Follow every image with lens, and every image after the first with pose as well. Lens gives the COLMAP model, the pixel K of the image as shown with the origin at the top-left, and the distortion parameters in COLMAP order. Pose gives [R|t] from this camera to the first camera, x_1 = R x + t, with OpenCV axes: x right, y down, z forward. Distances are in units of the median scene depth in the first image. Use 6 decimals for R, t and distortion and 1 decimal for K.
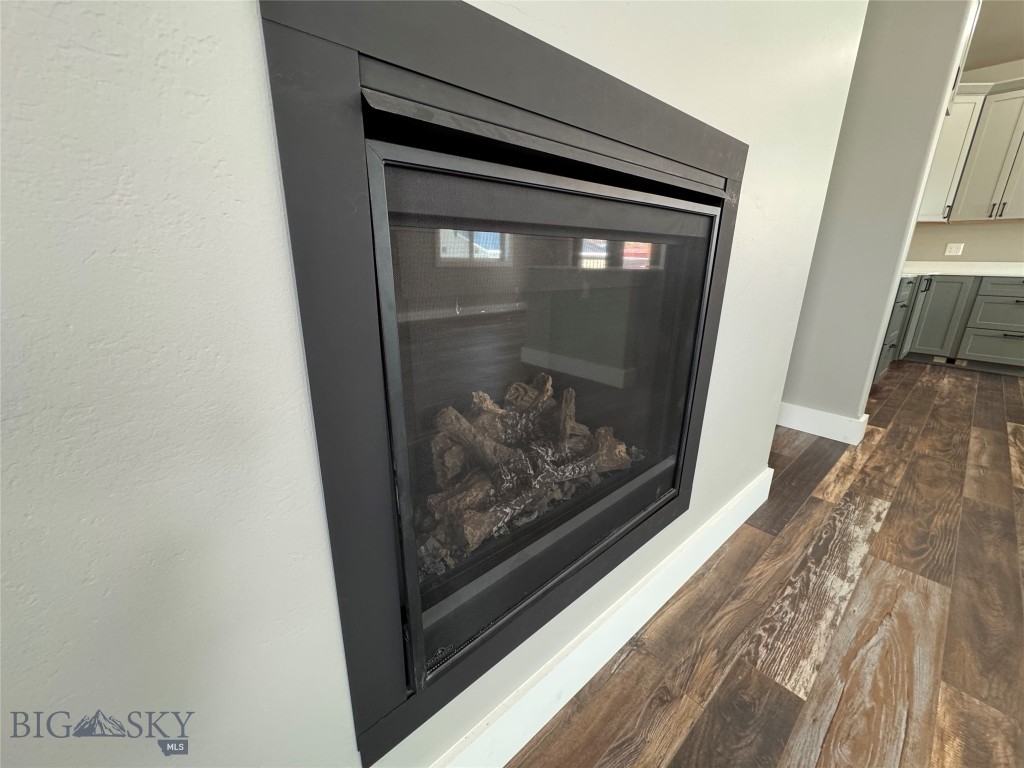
lens RADIAL K [[406.6, 0, 512.8], [0, 406.6, 383.0], [0, 0, 1]] dist [-0.002265, 0.000837]
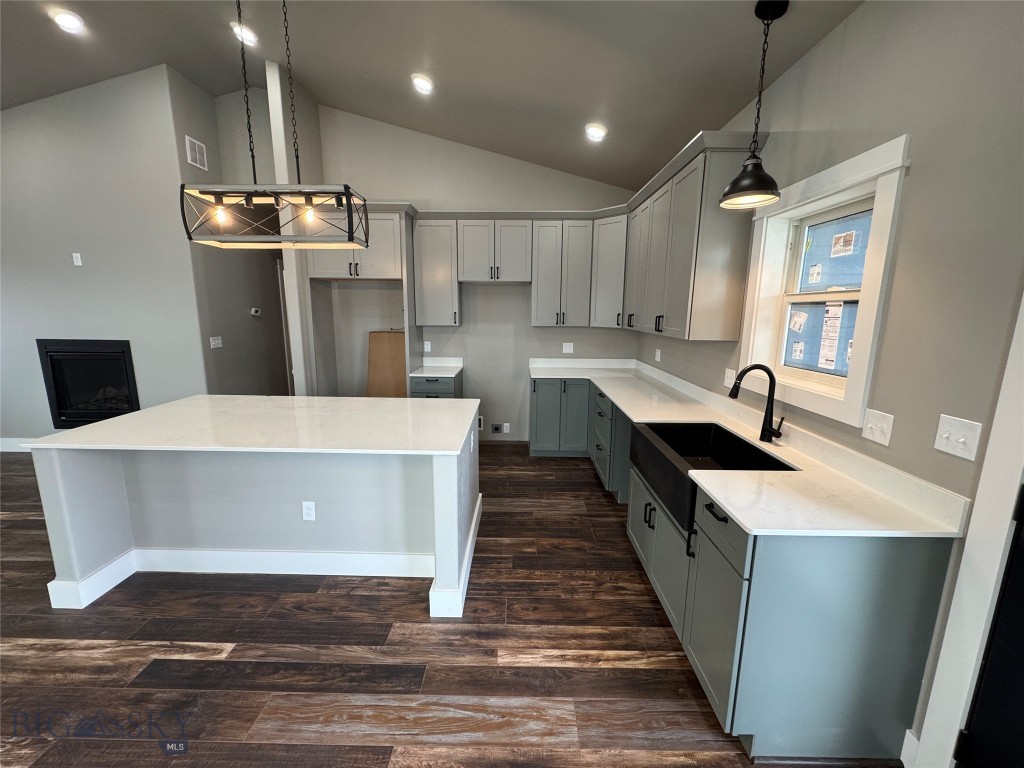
lens RADIAL K [[406.6, 0, 511.5], [0, 406.6, 383.0], [0, 0, 1]] dist [-0.002265, 0.000837]
pose [[0.743117, 0.114139, -0.659356, 3.309721], [-0.193720, 0.979847, -0.048711, -0.349811], [0.640508, 0.163928, 0.750251, 0.200083]]
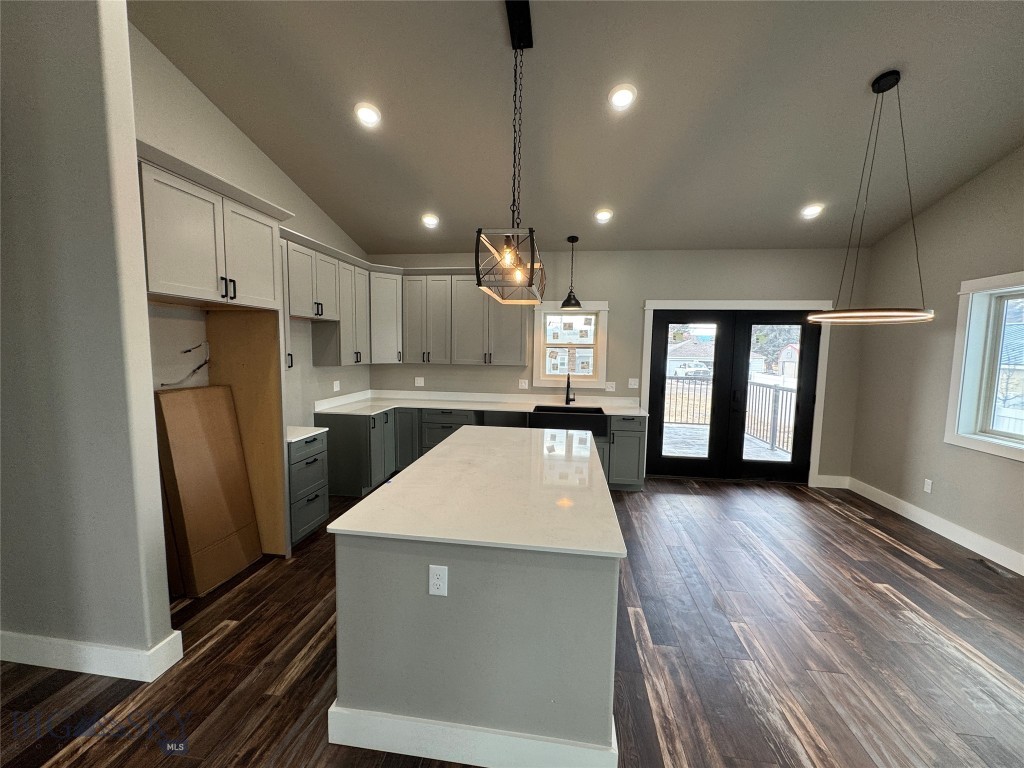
lens RADIAL K [[406.6, 0, 512.1], [0, 406.6, 382.5], [0, 0, 1]] dist [-0.002265, 0.000837]
pose [[0.754000, -0.057812, 0.654326, 1.070284], [0.184927, 0.974512, -0.126995, -0.251884], [-0.630307, 0.216757, 0.745473, -0.297997]]
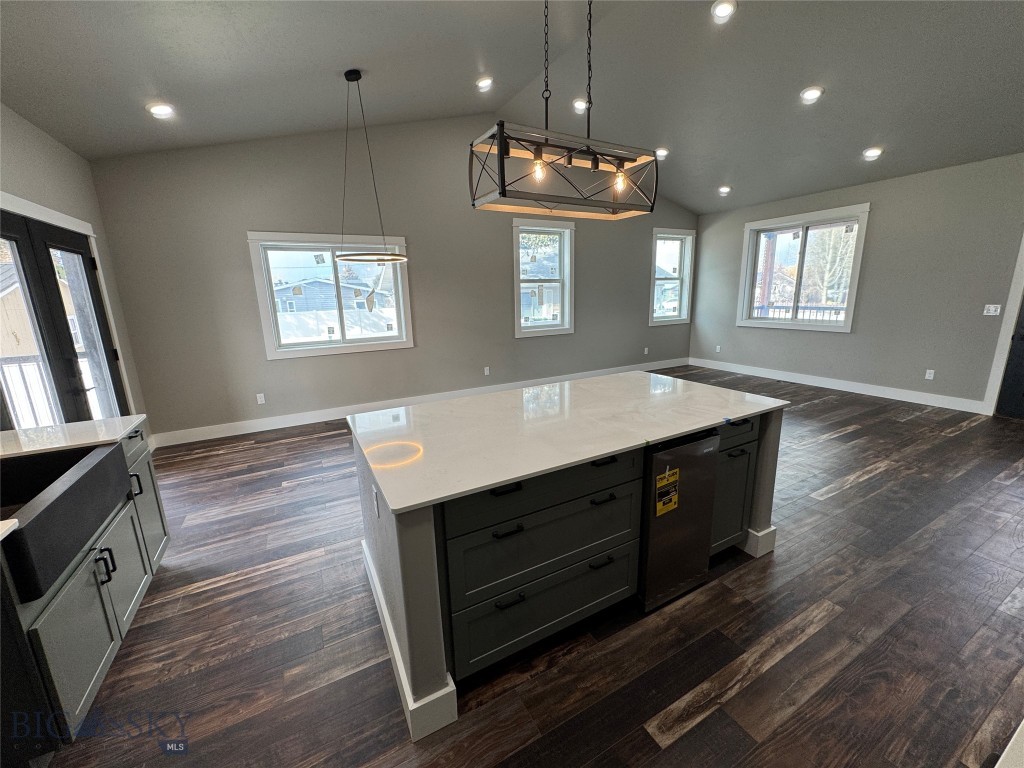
lens RADIAL K [[406.6, 0, 512.5], [0, 406.6, 384.0], [0, 0, 1]] dist [-0.002265, 0.000837]
pose [[-0.974542, -0.037977, 0.220964, 1.835323], [0.077592, 0.867521, 0.491312, -0.819242], [-0.210349, 0.495949, -0.842489, 1.750719]]
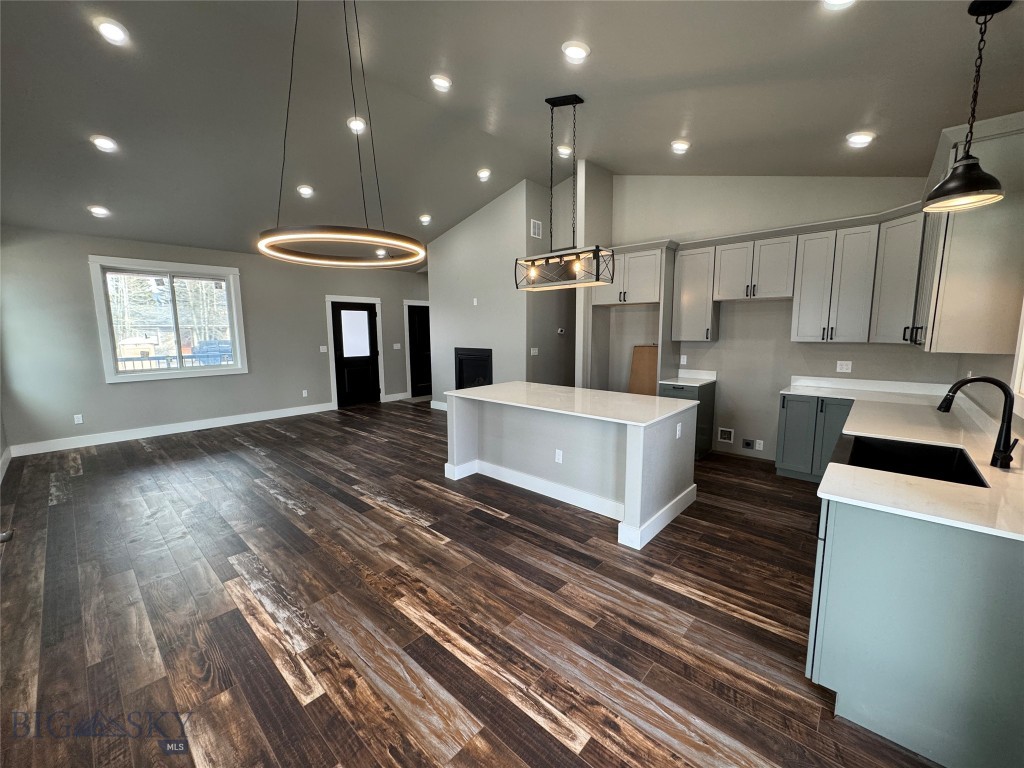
lens RADIAL K [[406.6, 0, 512.7], [0, 406.6, 383.5], [0, 0, 1]] dist [-0.002265, 0.000837]
pose [[0.115936, 0.115653, -0.986500, 3.902119], [-0.280957, 0.956454, 0.079112, -0.324478], [0.952692, 0.267993, 0.143381, 0.226716]]
